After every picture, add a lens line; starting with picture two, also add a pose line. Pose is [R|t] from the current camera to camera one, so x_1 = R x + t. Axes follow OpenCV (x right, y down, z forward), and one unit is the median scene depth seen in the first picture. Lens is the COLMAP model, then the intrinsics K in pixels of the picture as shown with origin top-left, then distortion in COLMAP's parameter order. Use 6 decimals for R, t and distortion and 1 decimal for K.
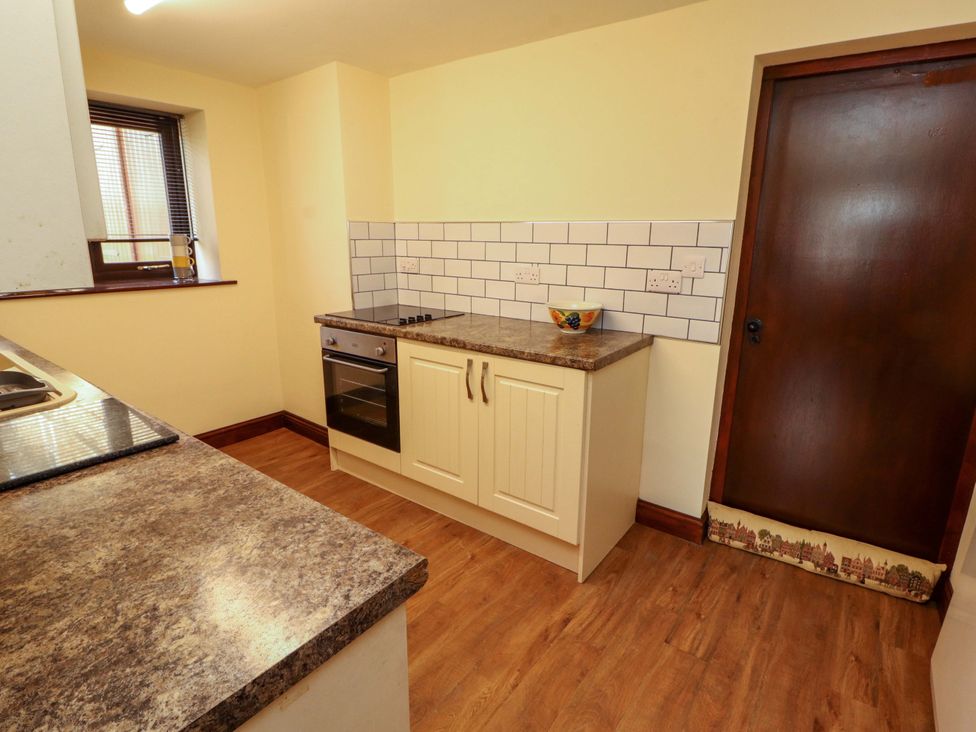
lens RADIAL K [[502.7, 0, 487.3], [0, 502.7, 357.2], [0, 0, 1]] dist [-0.001452, -0.014080]
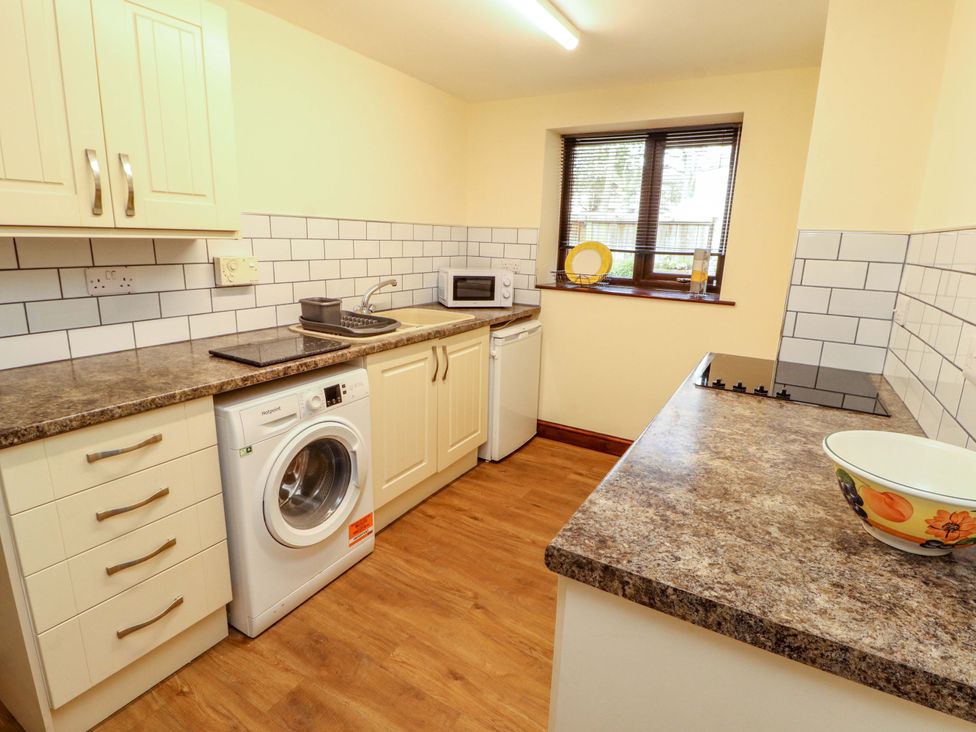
lens RADIAL K [[520.4, 0, 483.3], [0, 520.4, 361.9], [0, 0, 1]] dist [0.022174, -0.020167]
pose [[-0.112885, -0.242423, 0.963581, -1.040465], [0.193469, 0.945855, 0.260629, -0.238425], [-0.974591, 0.215844, -0.059872, 0.941863]]
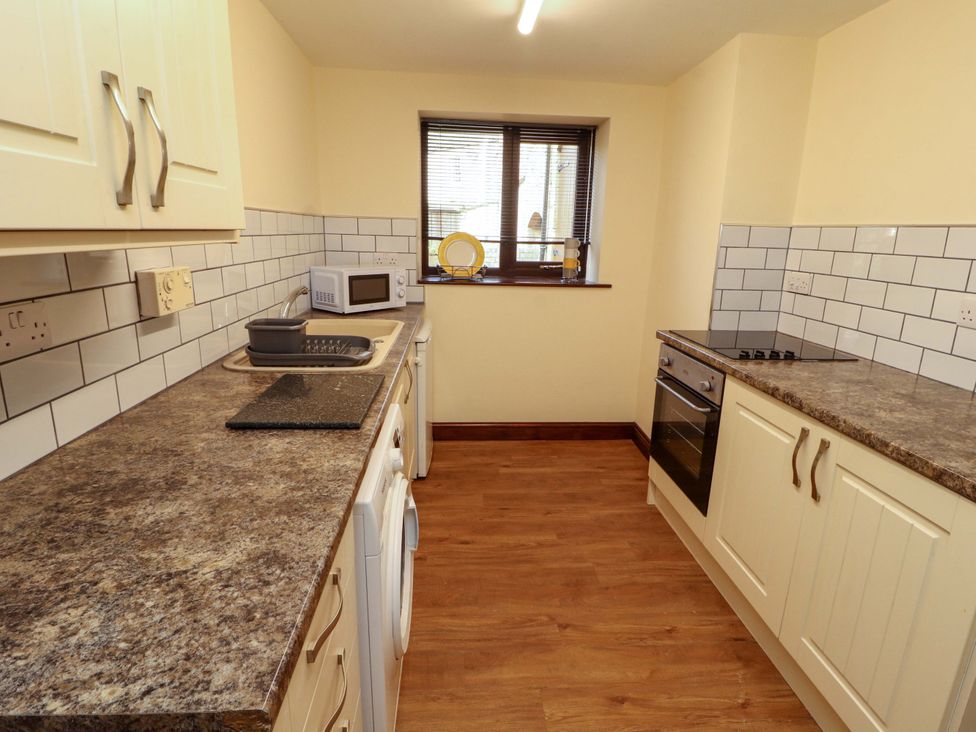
lens RADIAL K [[502.7, 0, 487.3], [0, 502.7, 357.2], [0, 0, 1]] dist [-0.001452, -0.014080]
pose [[0.660096, 0.183947, -0.728311, 0.260570], [-0.193444, 0.978480, 0.071806, -0.092688], [0.725847, 0.093489, 0.681474, 0.393469]]
